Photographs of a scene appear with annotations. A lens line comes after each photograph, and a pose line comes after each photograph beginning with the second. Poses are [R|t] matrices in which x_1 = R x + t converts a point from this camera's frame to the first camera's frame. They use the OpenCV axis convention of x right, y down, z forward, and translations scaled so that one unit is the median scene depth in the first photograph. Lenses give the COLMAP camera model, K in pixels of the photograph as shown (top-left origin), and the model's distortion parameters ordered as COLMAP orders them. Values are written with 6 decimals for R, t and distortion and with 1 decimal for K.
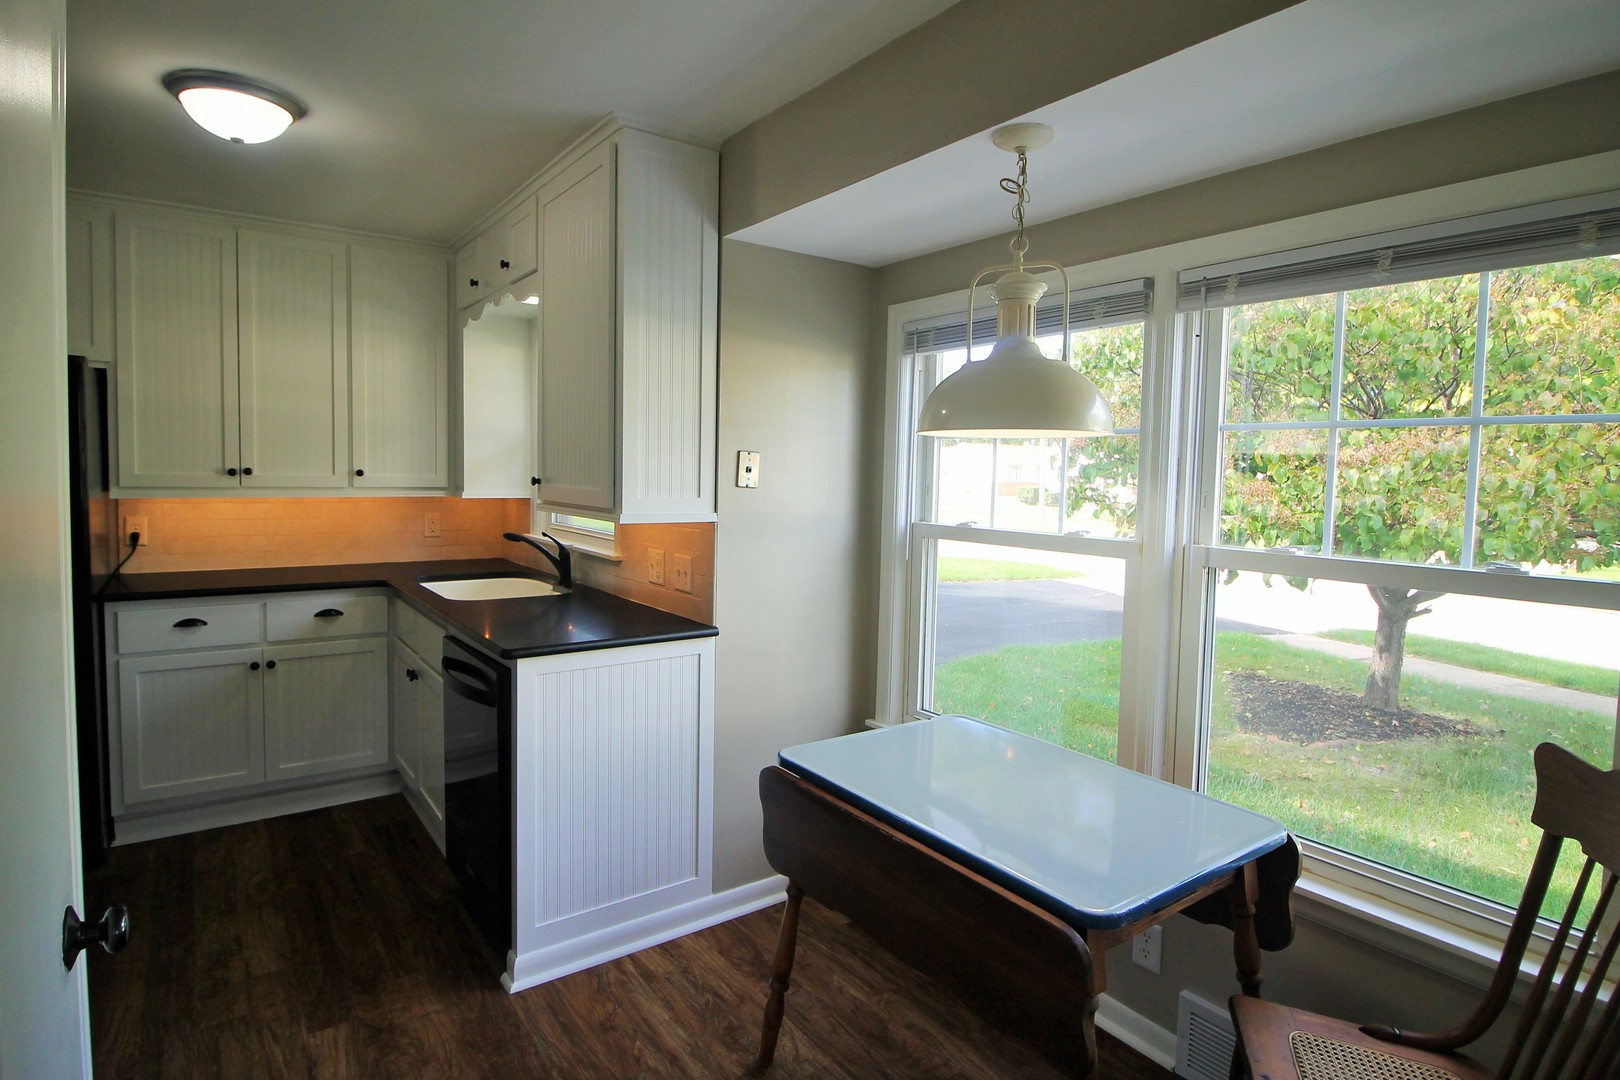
lens RADIAL K [[850.6, 0, 812.1], [0, 850.6, 518.8], [0, 0, 1]] dist [-0.005912, -0.008781]
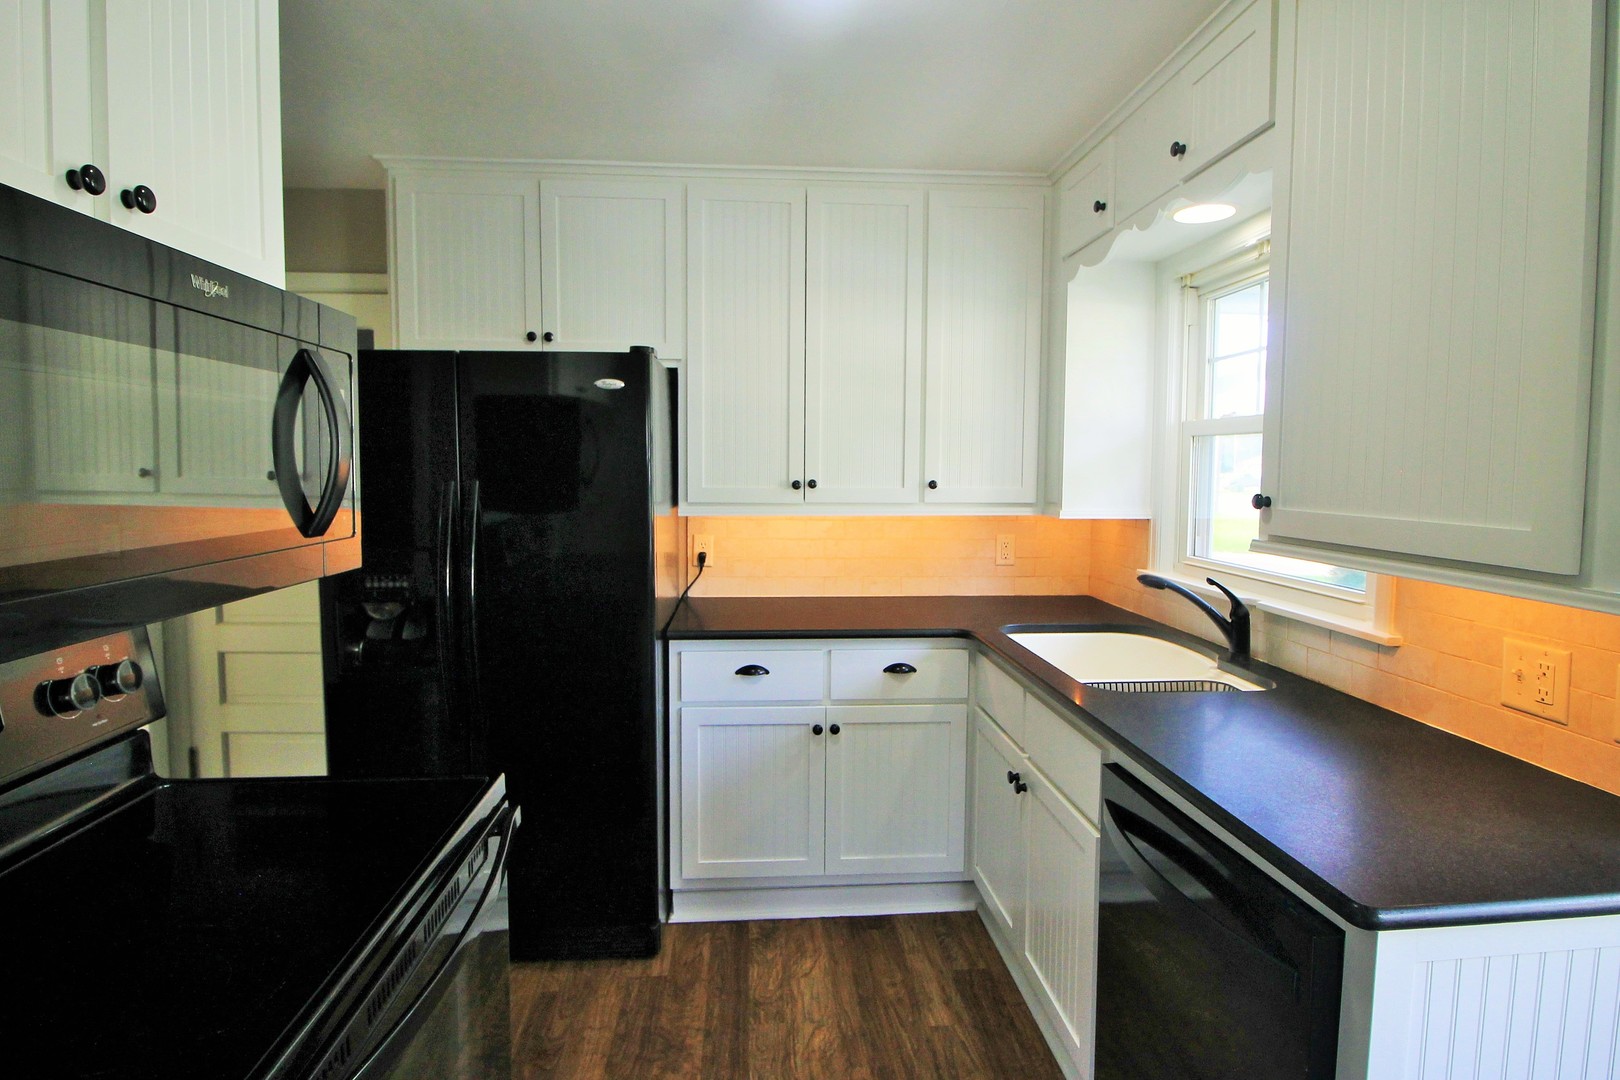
lens RADIAL K [[798.4, 0, 806.7], [0, 798.4, 521.0], [0, 0, 1]] dist [-0.004932, -0.002393]
pose [[0.848057, 0.020247, -0.529518, -0.278890], [-0.019462, 0.999786, 0.007060, -0.027019], [0.529548, 0.004318, 0.848269, 0.364828]]
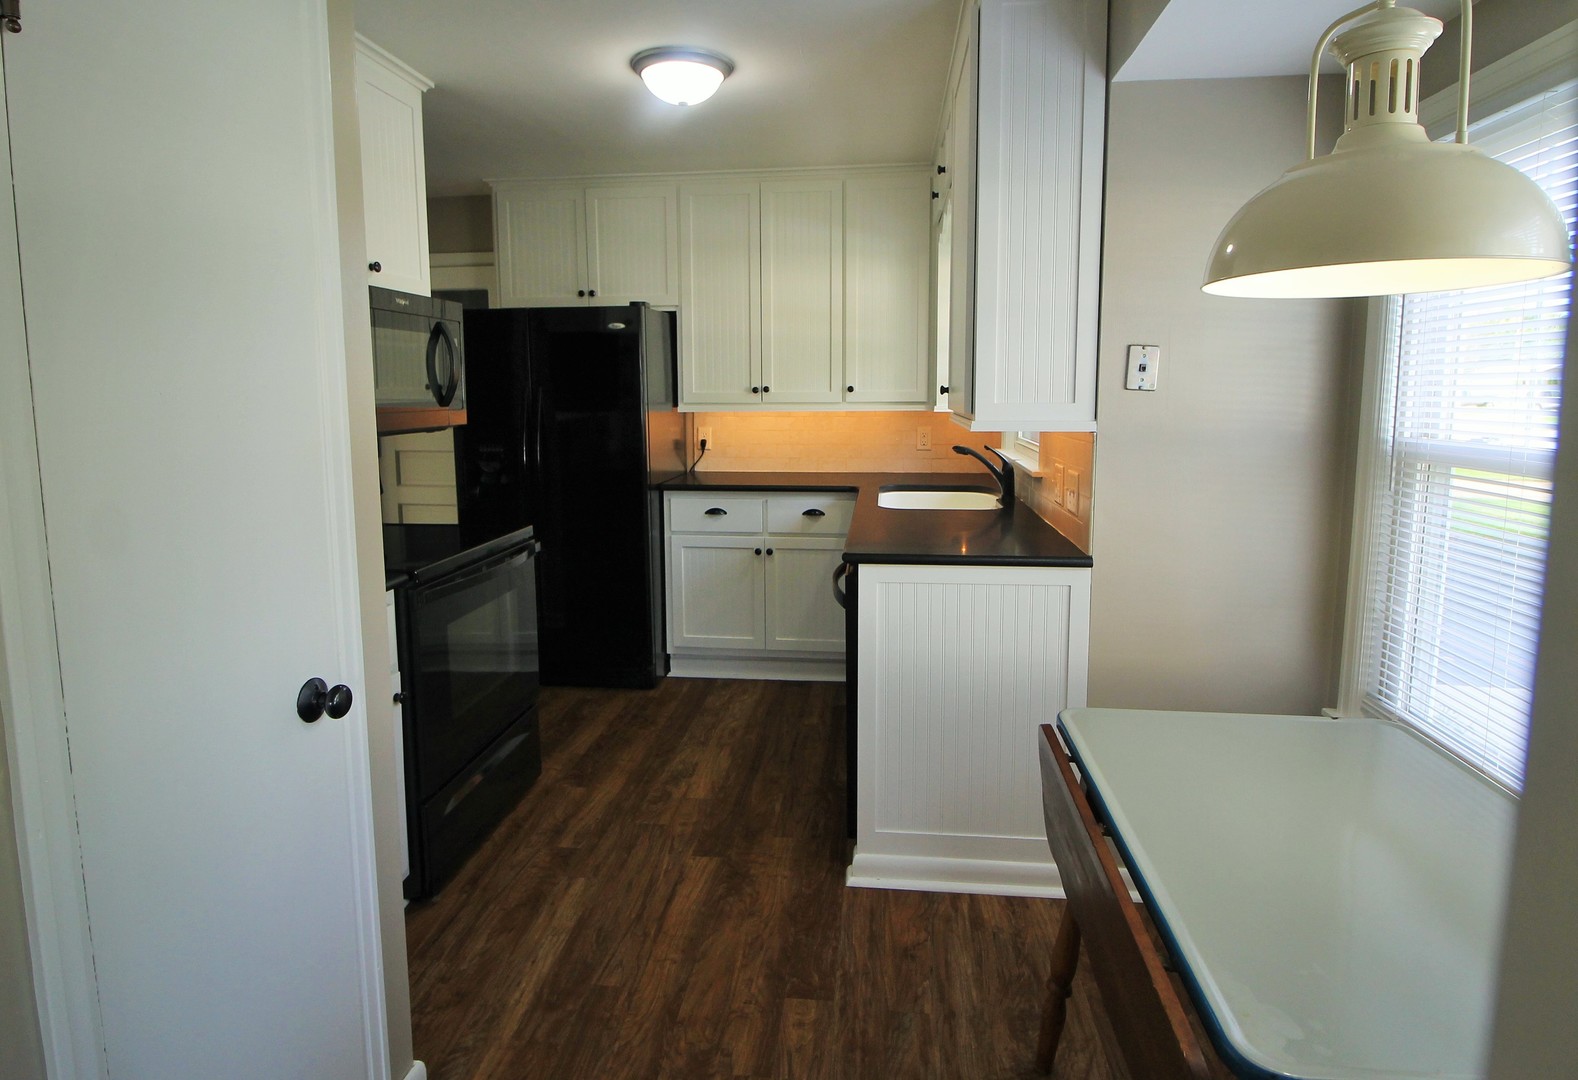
lens RADIAL K [[859.6, 0, 805.0], [0, 859.6, 487.0], [0, 0, 1]] dist [-0.005180, -0.003886]
pose [[0.738941, 0.051651, -0.671788, 0.206758], [-0.018565, 0.998240, 0.056329, 0.012869], [0.673515, -0.029152, 0.738599, 0.150926]]
